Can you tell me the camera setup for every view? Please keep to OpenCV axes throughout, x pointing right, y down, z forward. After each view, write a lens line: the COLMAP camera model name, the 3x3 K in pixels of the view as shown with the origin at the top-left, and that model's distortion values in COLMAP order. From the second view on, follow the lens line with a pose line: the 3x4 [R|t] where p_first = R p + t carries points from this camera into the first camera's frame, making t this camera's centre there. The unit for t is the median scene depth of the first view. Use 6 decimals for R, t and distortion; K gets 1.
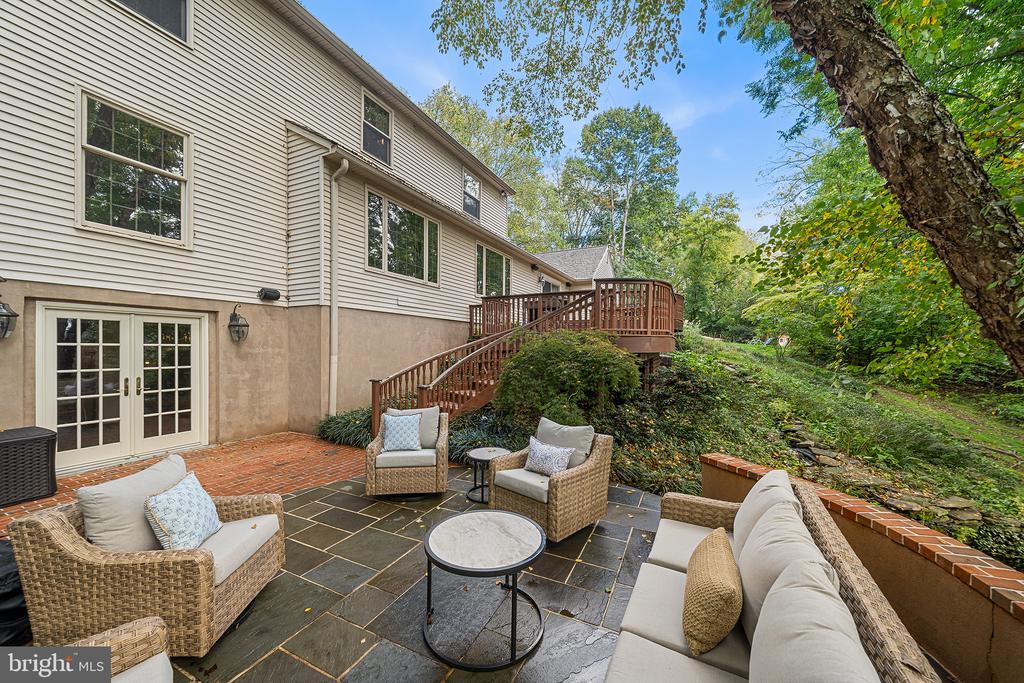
lens RADIAL K [[365.8, 0, 512.0], [0, 365.8, 341.5], [0, 0, 1]] dist [-0.000130, -0.000011]
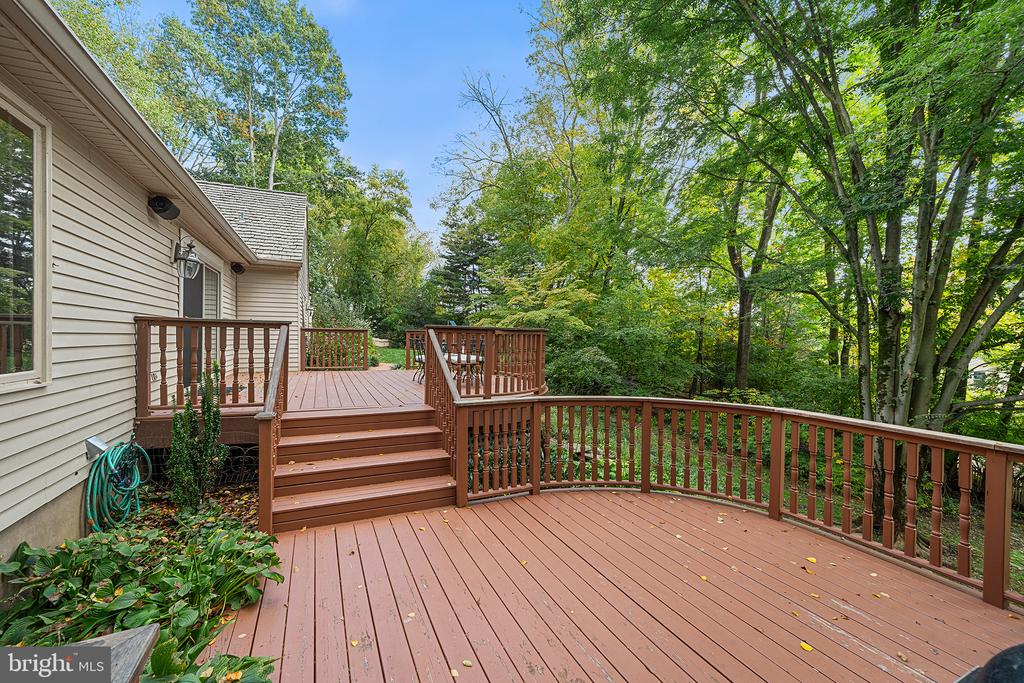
lens RADIAL K [[421.3, 0, 512.0], [0, 421.3, 341.5], [0, 0, 1]] dist [0.000431, 0.000003]
pose [[0.640198, -0.006789, 0.768180, -0.002648], [-0.013386, 0.999711, 0.019991, -0.030265], [-0.768093, -0.023081, 0.639922, 0.160861]]
